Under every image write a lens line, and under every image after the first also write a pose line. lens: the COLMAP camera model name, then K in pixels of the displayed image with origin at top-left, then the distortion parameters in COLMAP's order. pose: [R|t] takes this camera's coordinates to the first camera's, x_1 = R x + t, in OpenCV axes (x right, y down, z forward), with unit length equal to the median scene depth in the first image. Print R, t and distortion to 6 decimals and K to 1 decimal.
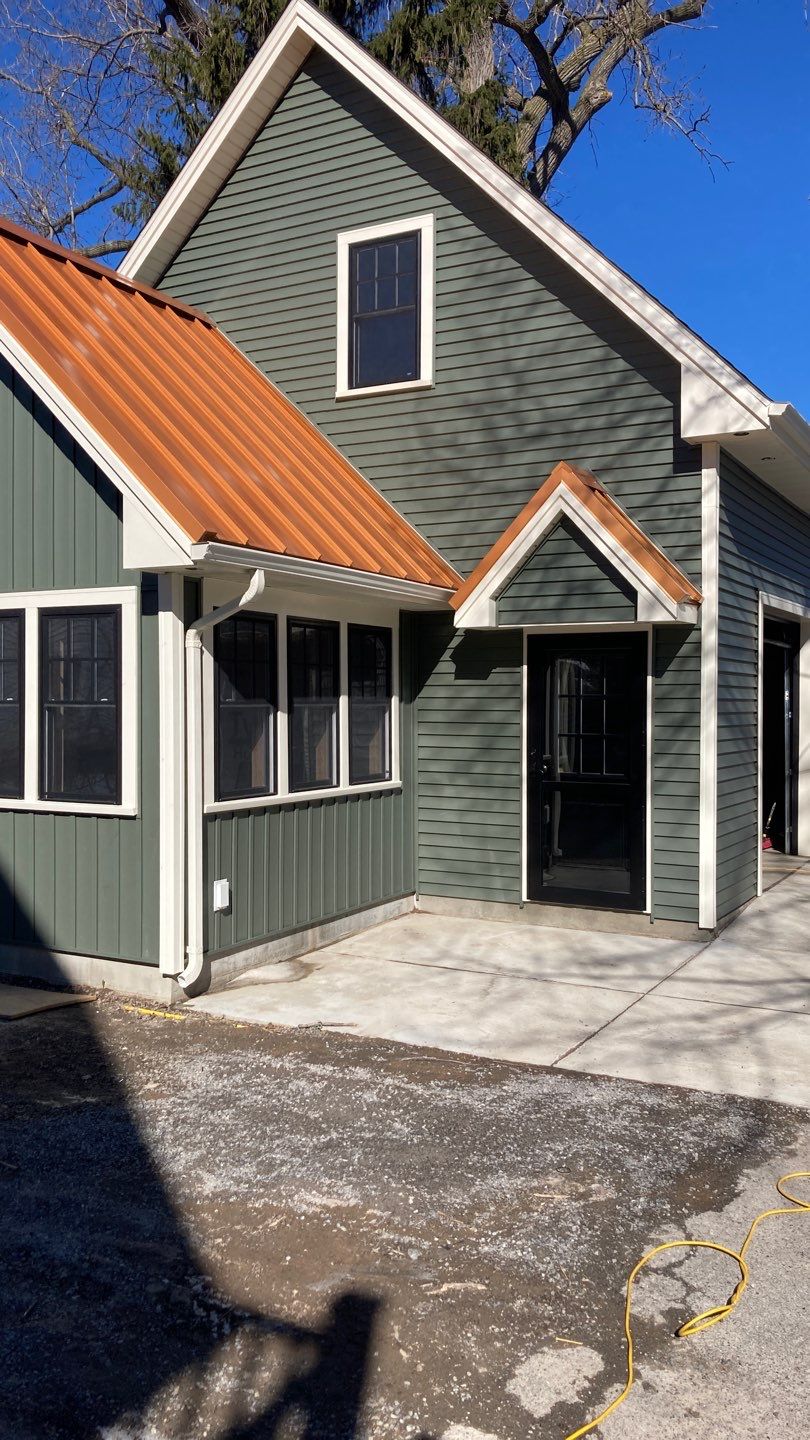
lens RADIAL K [[1165.3, 0, 404.7], [0, 1165.3, 712.2], [0, 0, 1]] dist [0.014074, -0.007630]
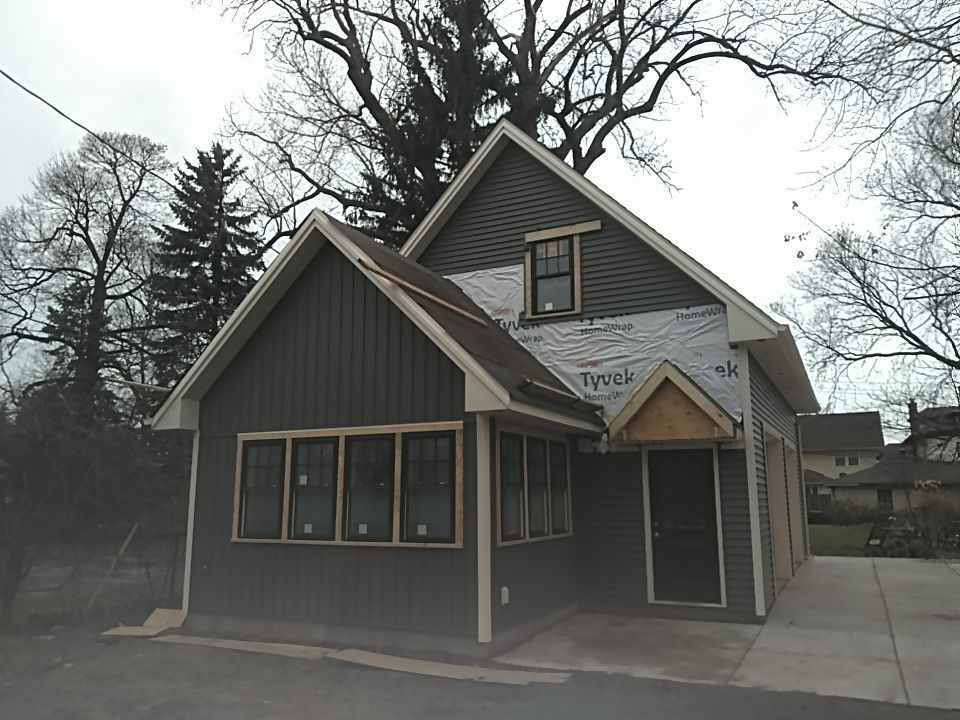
lens RADIAL K [[730.7, 0, 483.7], [0, 730.7, 359.9], [0, 0, 1]] dist [0.087869, -0.224712]
pose [[0.998941, 0.000448, 0.045998, -0.216001], [0.008397, 0.981375, -0.191919, 0.017480], [-0.045228, 0.192102, 0.980332, -0.141245]]
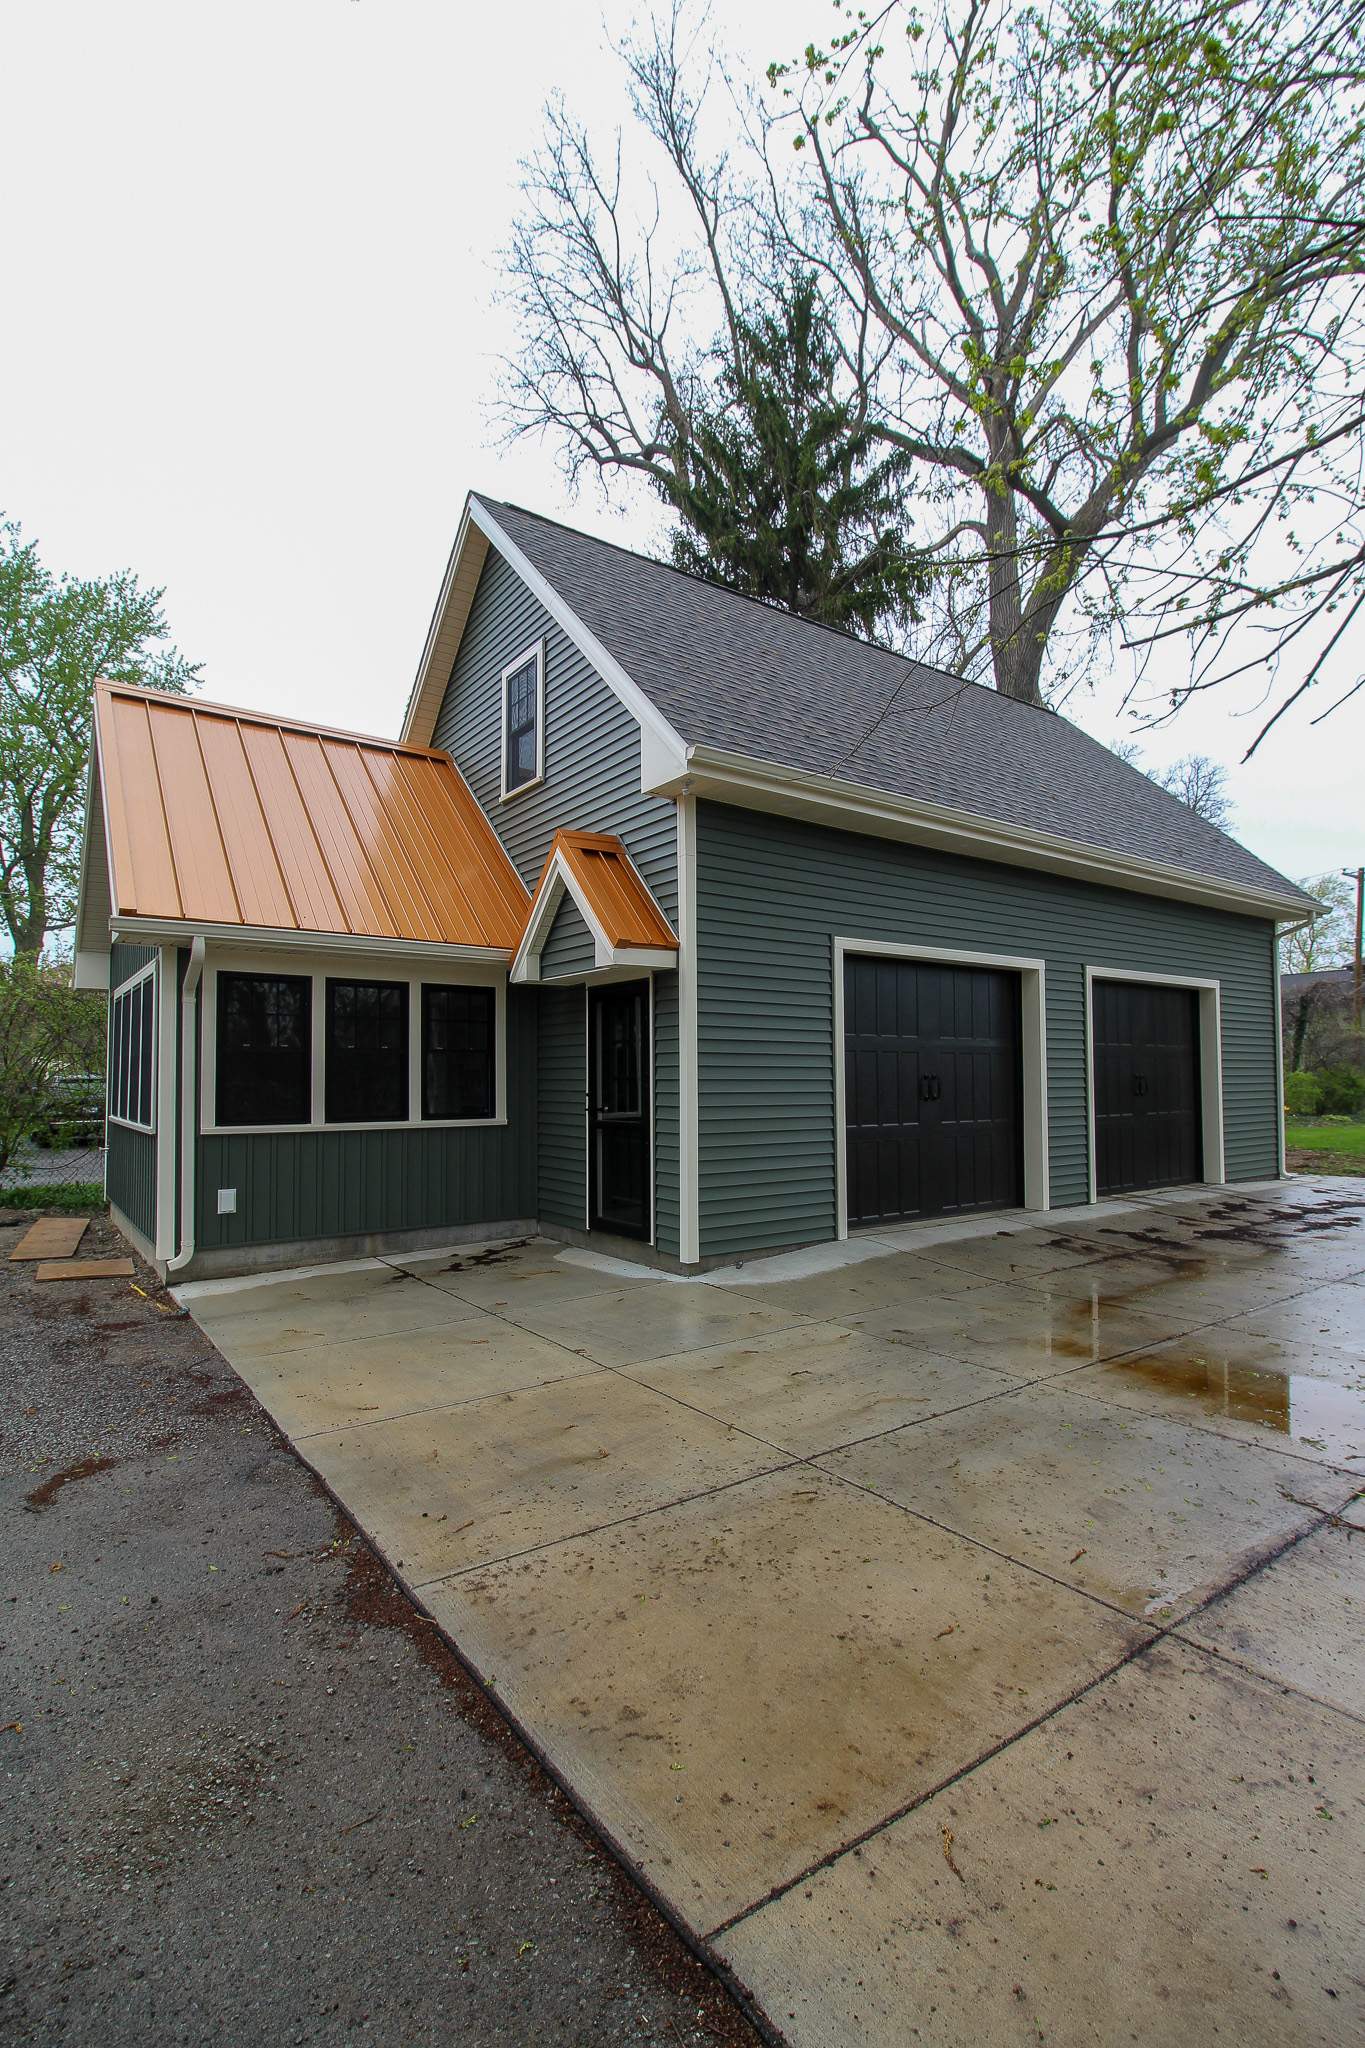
lens RADIAL K [[940.6, 0, 710.6], [0, 940.6, 1040.0], [0, 0, 1]] dist [-0.002501, -0.000713]
pose [[0.909723, -0.026001, -0.414400, 0.655092], [0.003246, 0.998452, -0.055521, 0.037308], [0.415202, 0.049163, 0.908400, 0.262765]]
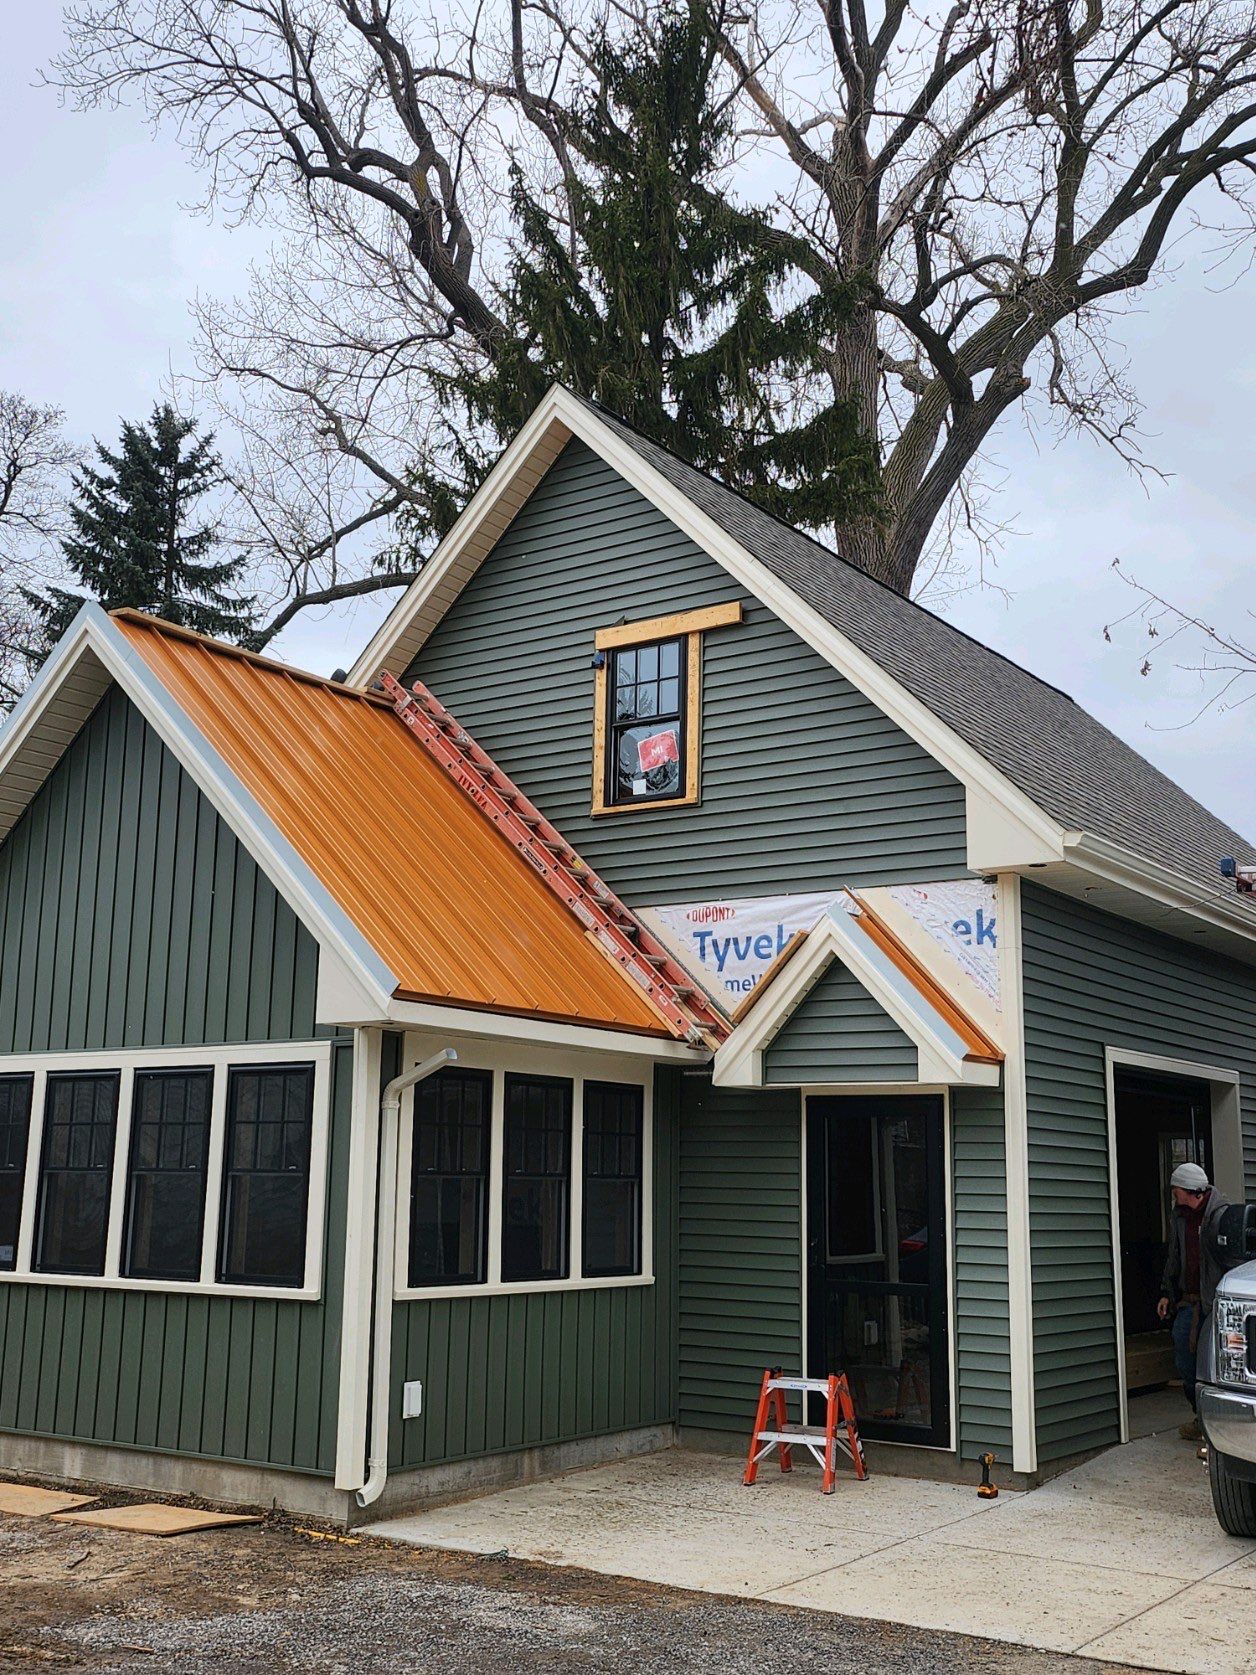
lens RADIAL K [[1758.1, 0, 627.9], [0, 1758.1, 860.2], [0, 0, 1]] dist [0.050213, -0.004555]
pose [[0.994524, -0.005713, -0.104349, 0.124783], [-0.014800, 0.980743, -0.194743, 0.015466], [0.103452, 0.195221, 0.975288, -0.301453]]
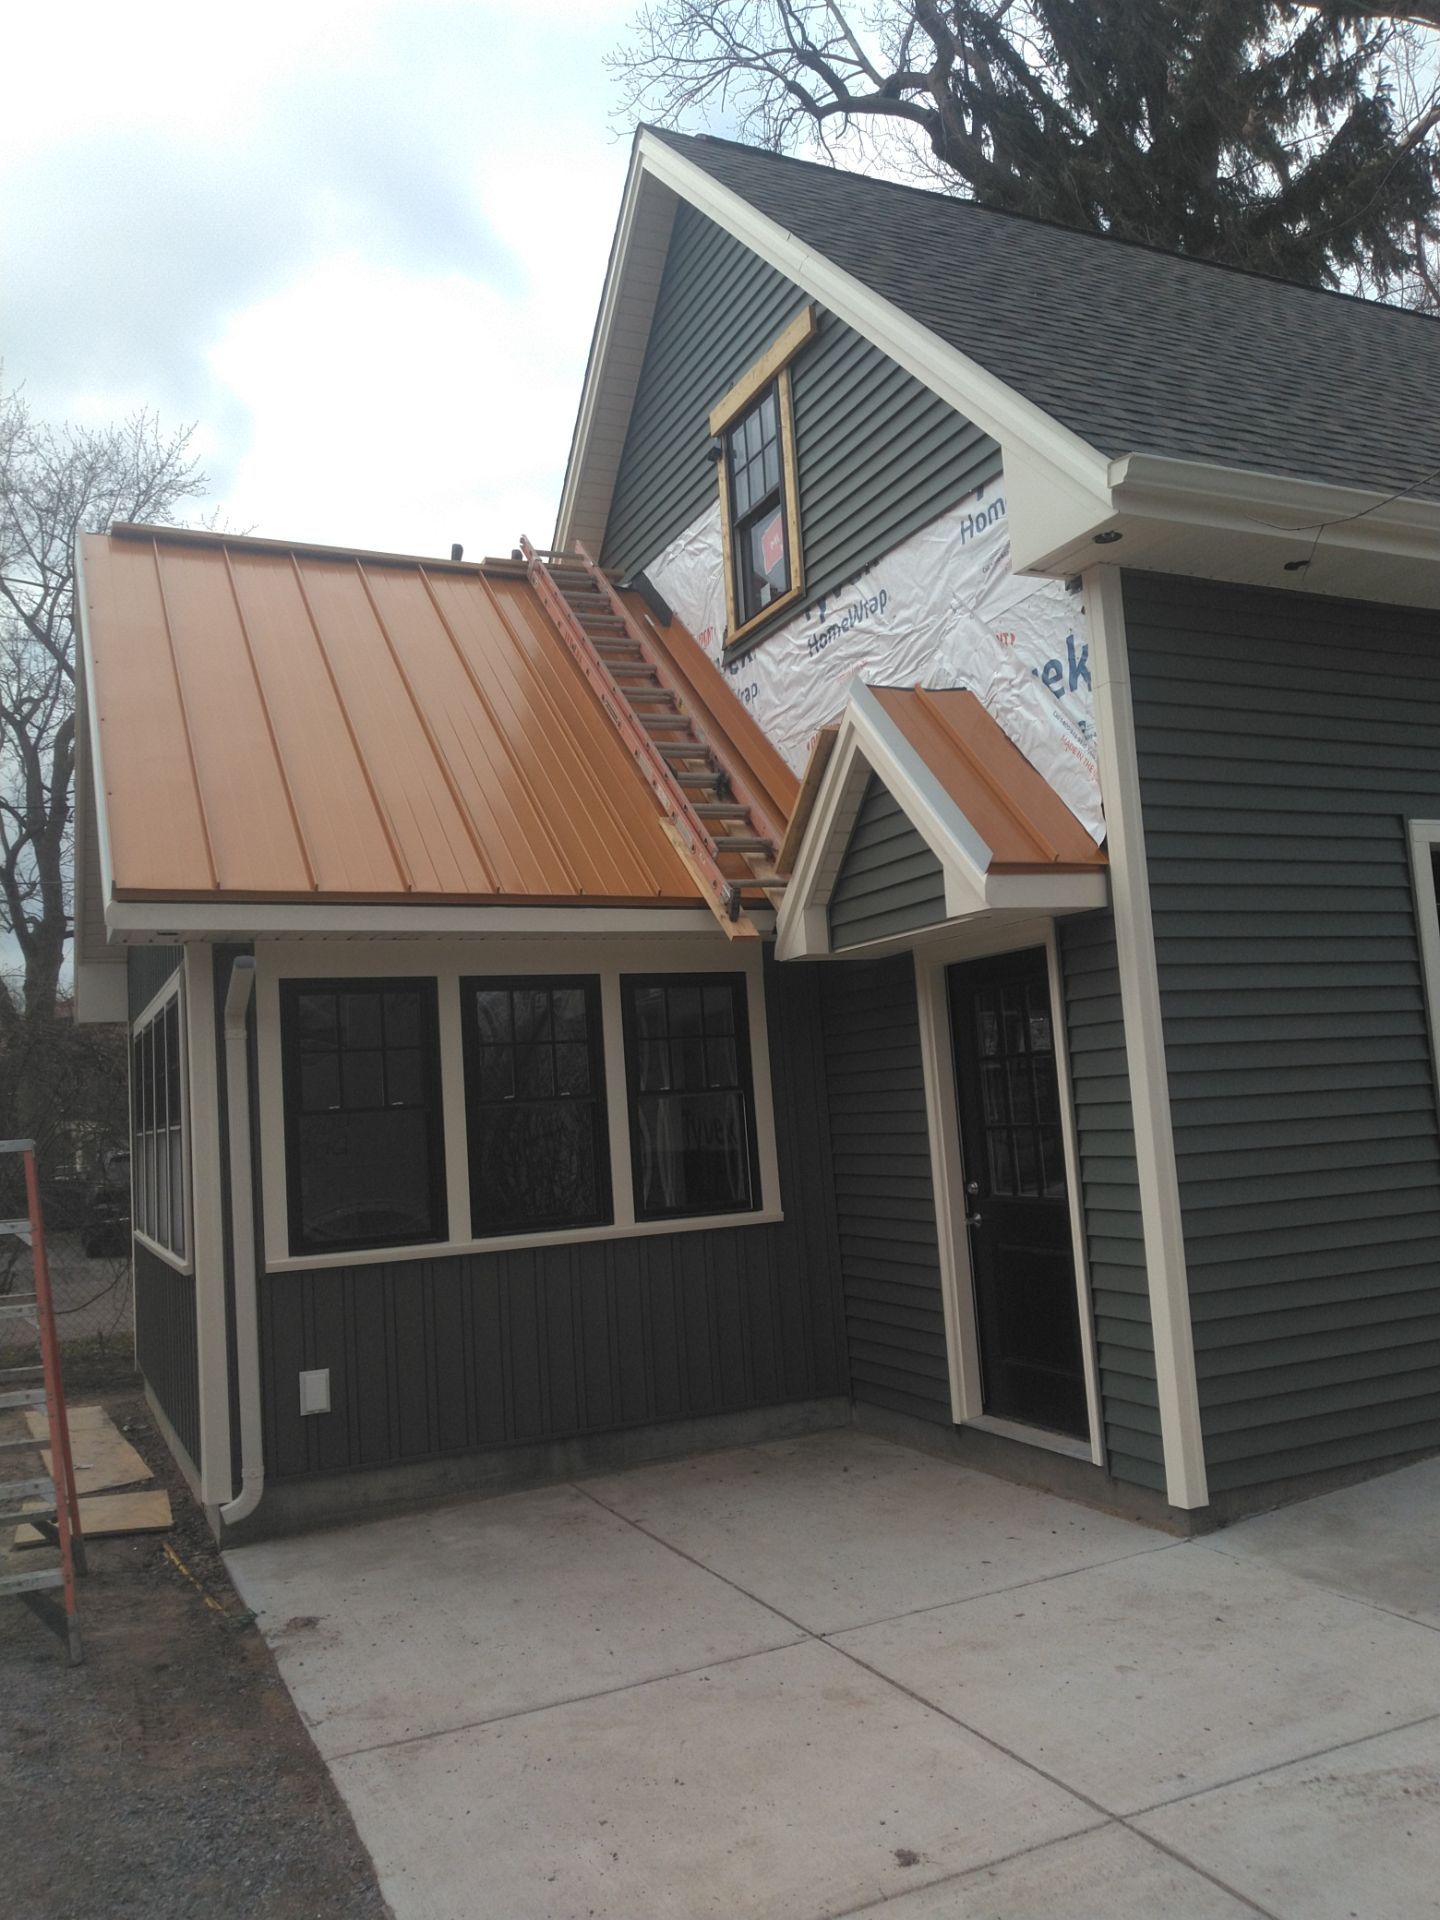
lens RADIAL K [[1465.7, 0, 727.2], [0, 1465.7, 963.5], [0, 0, 1]] dist [-0.001633, -0.004488]
pose [[0.802089, -0.112446, -0.586523, 0.518424], [0.059918, 0.992311, -0.108301, 0.010891], [0.594191, 0.051724, 0.802659, 0.387043]]
